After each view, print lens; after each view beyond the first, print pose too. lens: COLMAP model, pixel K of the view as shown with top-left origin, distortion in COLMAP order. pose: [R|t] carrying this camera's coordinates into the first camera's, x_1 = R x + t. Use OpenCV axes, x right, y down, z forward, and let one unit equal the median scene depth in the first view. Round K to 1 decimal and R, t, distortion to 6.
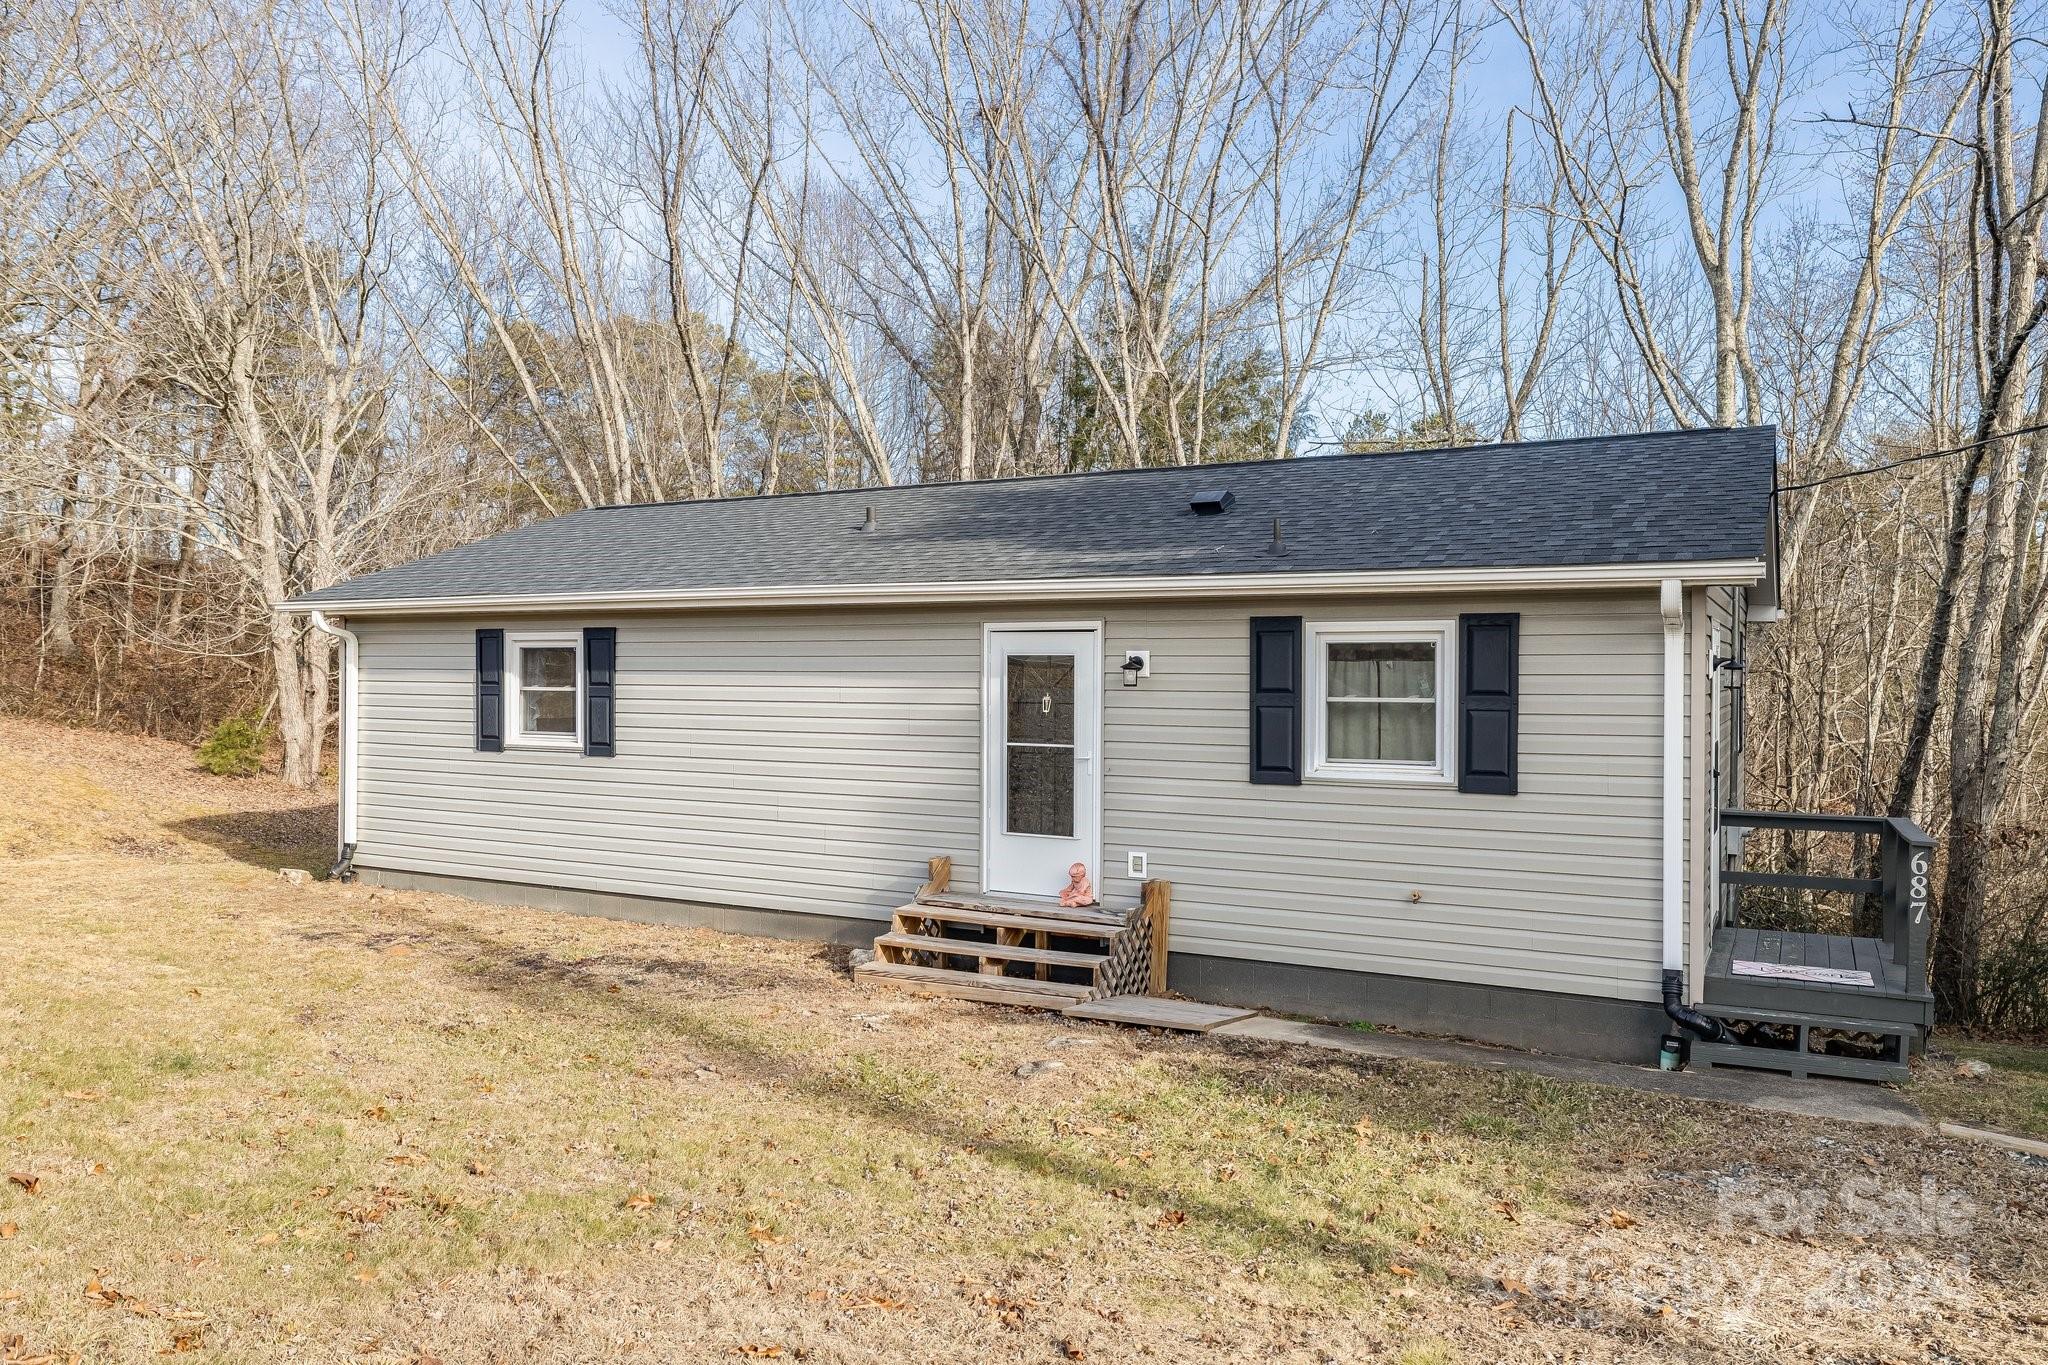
lens RADIAL K [[1444.2, 0, 1022.9], [0, 1444.2, 681.7], [0, 0, 1]] dist [-0.005656, -0.000383]
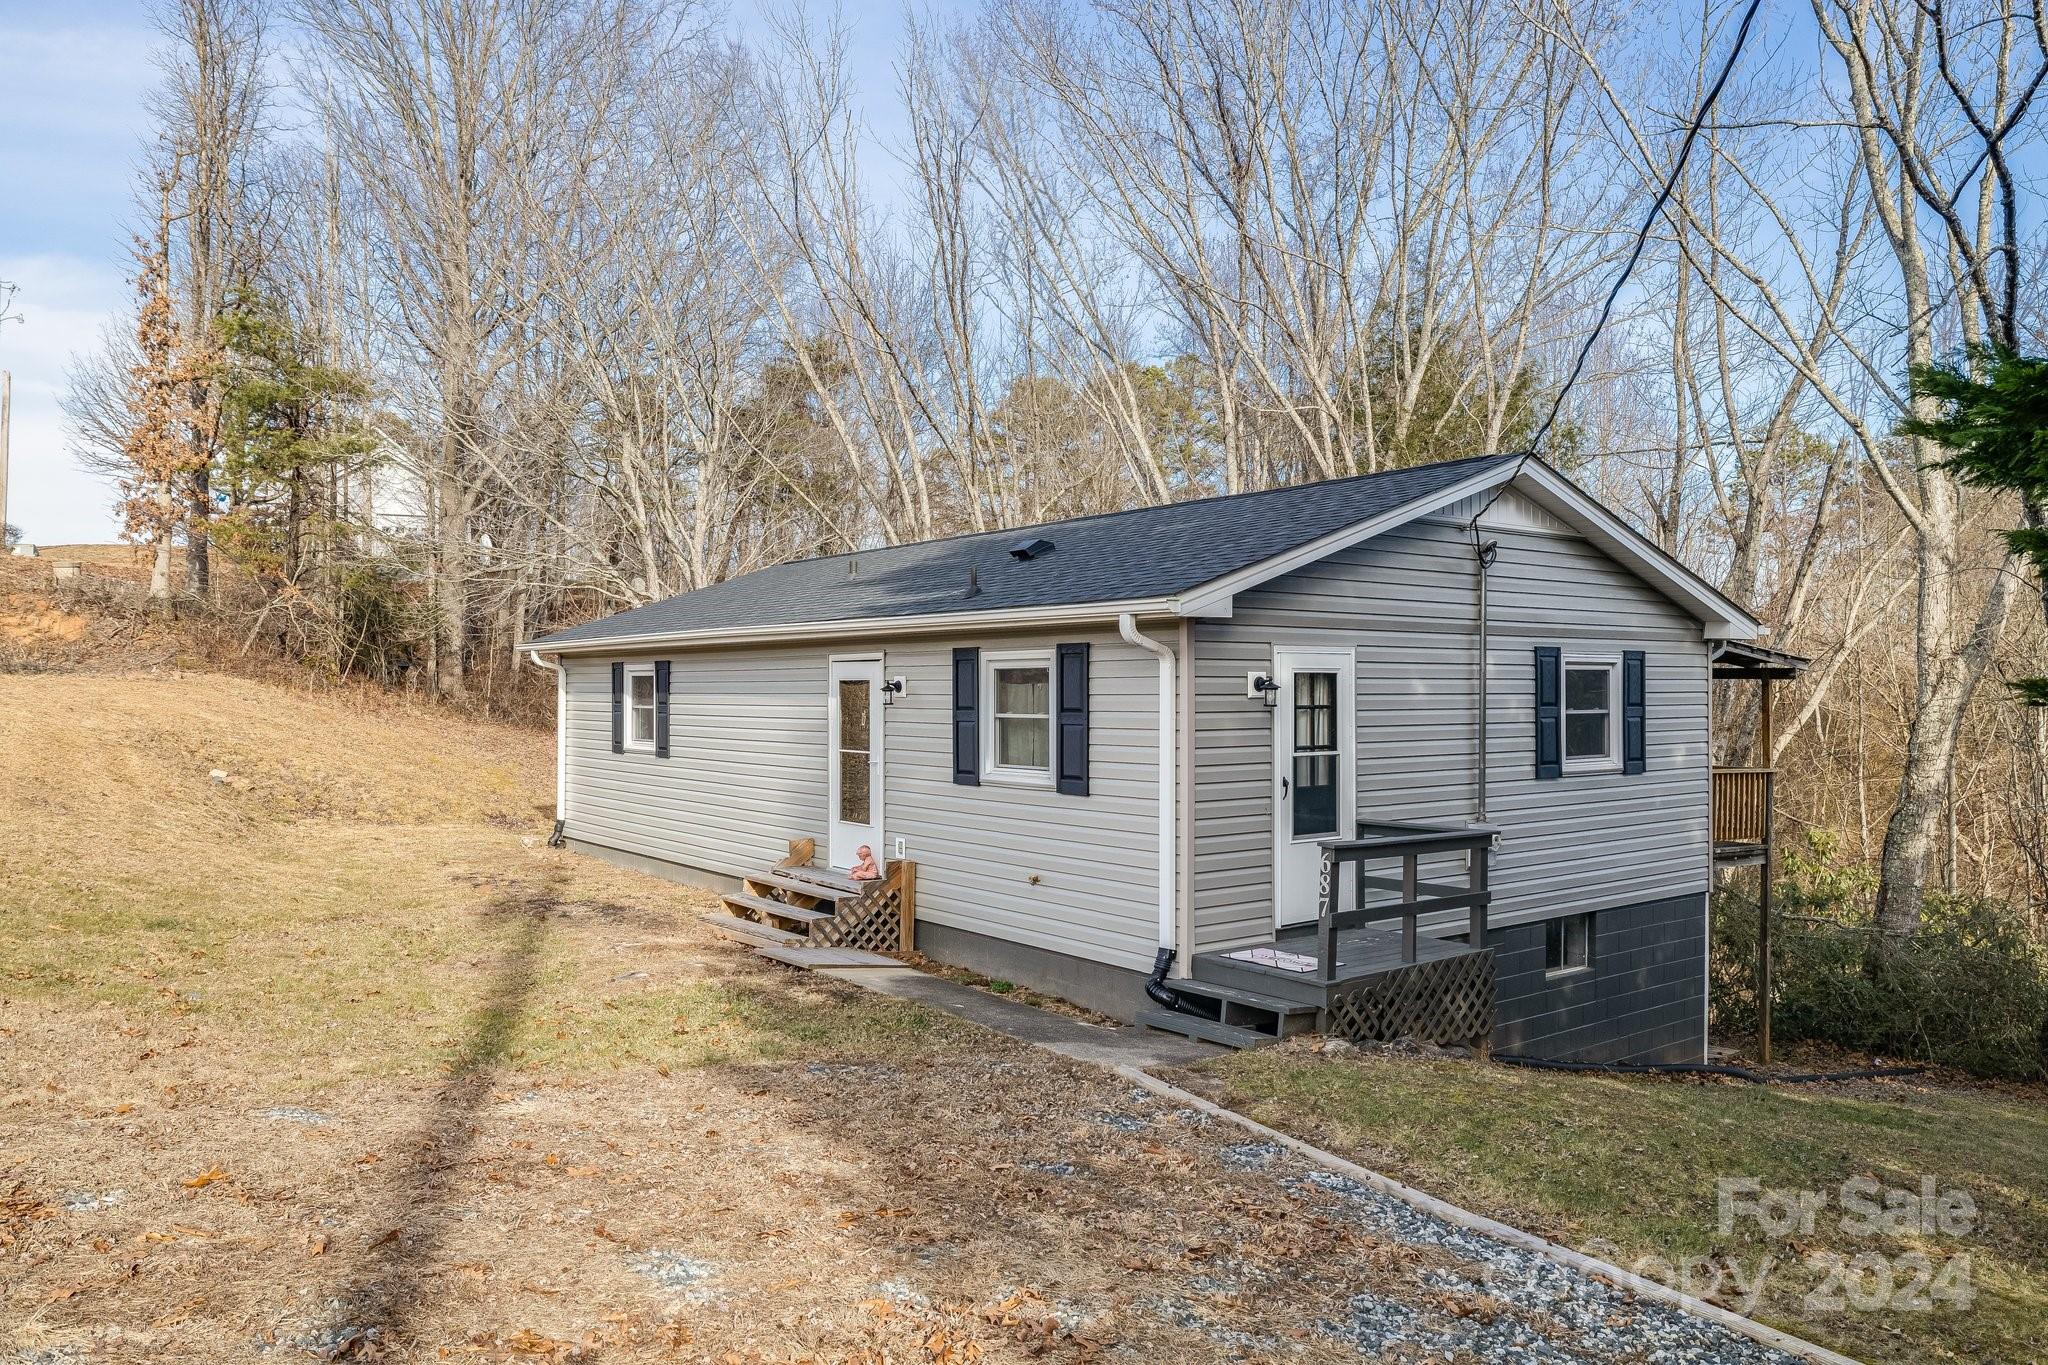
lens RADIAL K [[1444.2, 0, 1028.2], [0, 1444.2, 683.7], [0, 0, 1]] dist [-0.005656, -0.000383]
pose [[0.917003, -0.005700, -0.398839, 0.679898], [0.001342, 0.999936, -0.011205, -0.000655], [0.398877, 0.009740, 0.916953, -0.095969]]
